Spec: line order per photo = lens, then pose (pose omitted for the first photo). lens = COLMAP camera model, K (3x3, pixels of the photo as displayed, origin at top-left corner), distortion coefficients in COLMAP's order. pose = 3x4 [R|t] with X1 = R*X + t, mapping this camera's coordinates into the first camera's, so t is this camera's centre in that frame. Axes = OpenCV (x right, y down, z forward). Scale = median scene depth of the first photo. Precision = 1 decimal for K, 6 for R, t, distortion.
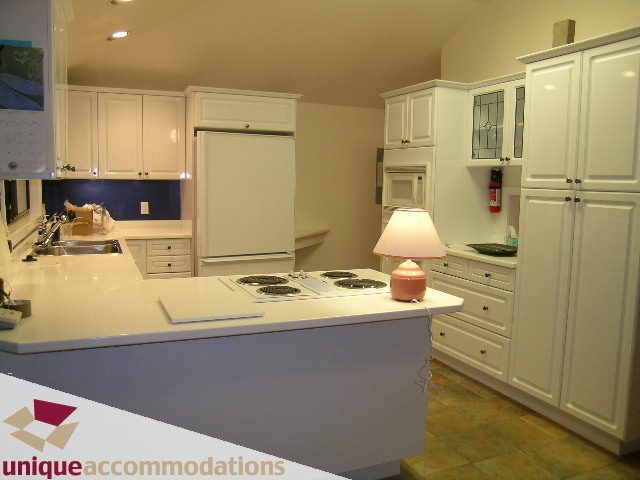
lens RADIAL K [[536.4, 0, 331.1], [0, 536.4, 240.4], [0, 0, 1]] dist [-0.083922, 0.006721]
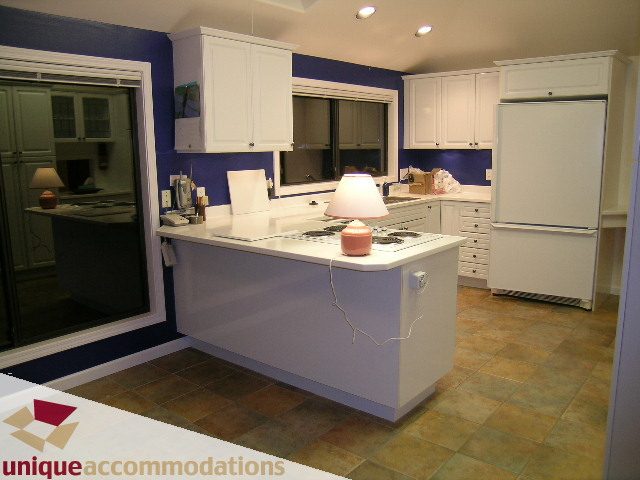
lens RADIAL K [[536.4, 0, 331.1], [0, 536.4, 240.4], [0, 0, 1]] dist [-0.083922, 0.006721]
pose [[0.461142, 0.134101, -0.877135, 0.550181], [-0.085296, 0.990636, 0.106610, -0.017187], [0.883217, 0.025654, 0.468262, 0.209937]]
